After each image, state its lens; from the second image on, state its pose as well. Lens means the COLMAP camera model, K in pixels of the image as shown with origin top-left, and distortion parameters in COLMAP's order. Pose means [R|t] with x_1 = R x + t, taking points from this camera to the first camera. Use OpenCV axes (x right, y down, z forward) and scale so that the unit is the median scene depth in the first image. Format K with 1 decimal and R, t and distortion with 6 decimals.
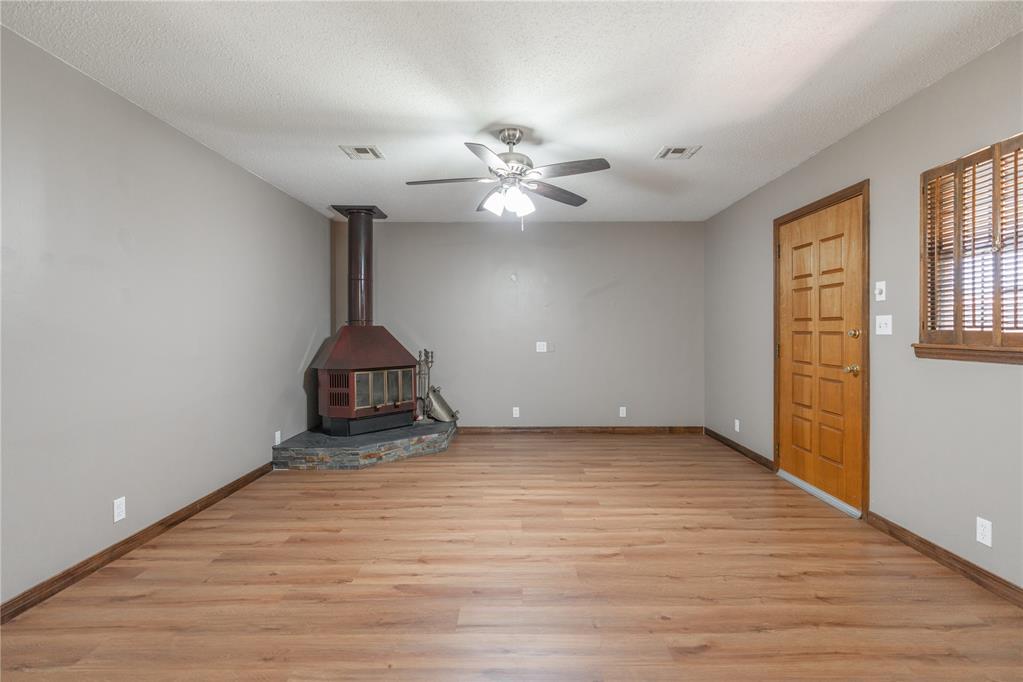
lens RADIAL K [[476.4, 0, 511.5], [0, 476.4, 341.0], [0, 0, 1]] dist [-0.002622, 0.000215]
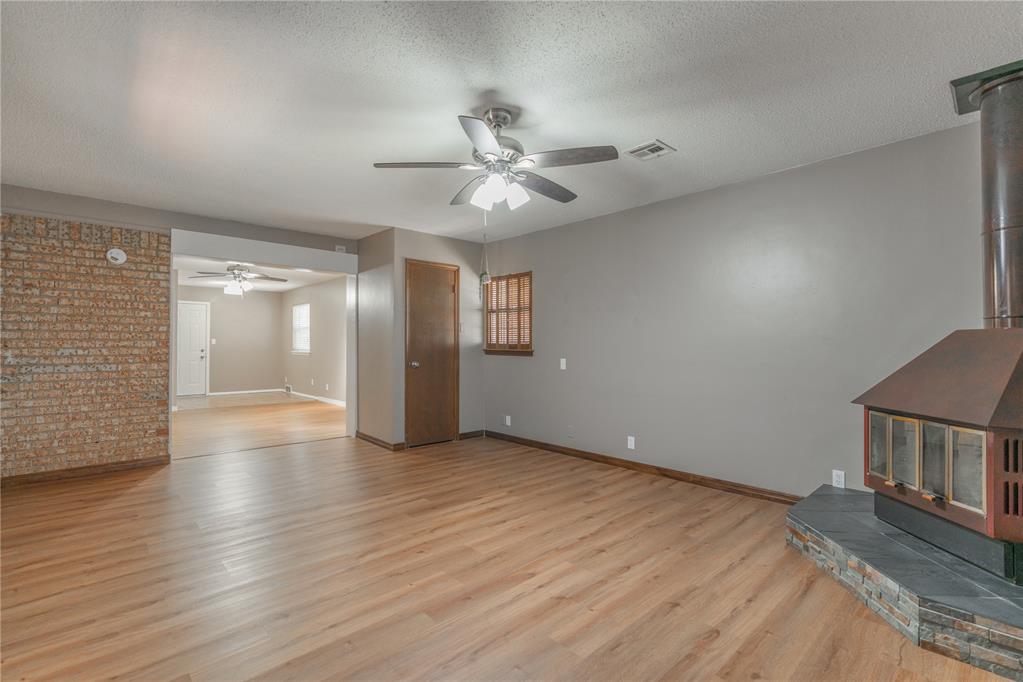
lens RADIAL K [[474.3, 0, 525.6], [0, 474.3, 341.7], [0, 0, 1]] dist [-0.000073, 0.000151]
pose [[-0.719080, -0.002016, -0.694924, 0.504821], [-0.011711, 0.999889, 0.009217, -0.024673], [0.694828, 0.014766, -0.719024, 1.471572]]
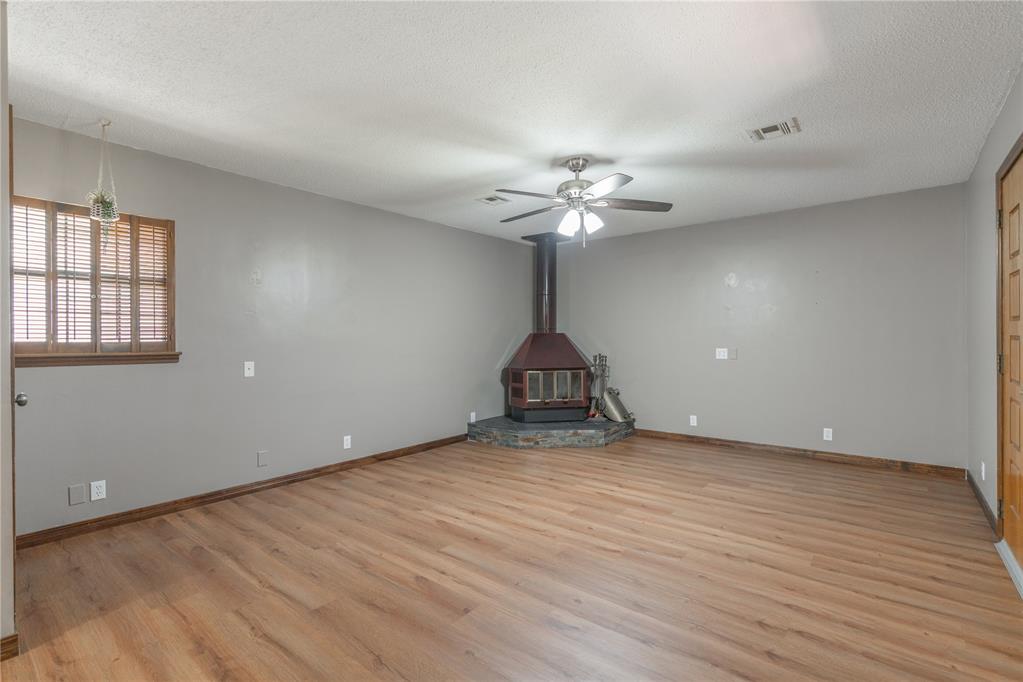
lens RADIAL K [[465.4, 0, 499.5], [0, 465.4, 340.8], [0, 0, 1]] dist [-0.001956, 0.000739]
pose [[0.772734, -0.000419, -0.634730, 0.495610], [-0.007005, 0.999933, -0.009188, -0.001523], [0.634692, 0.011546, 0.772679, 0.032465]]
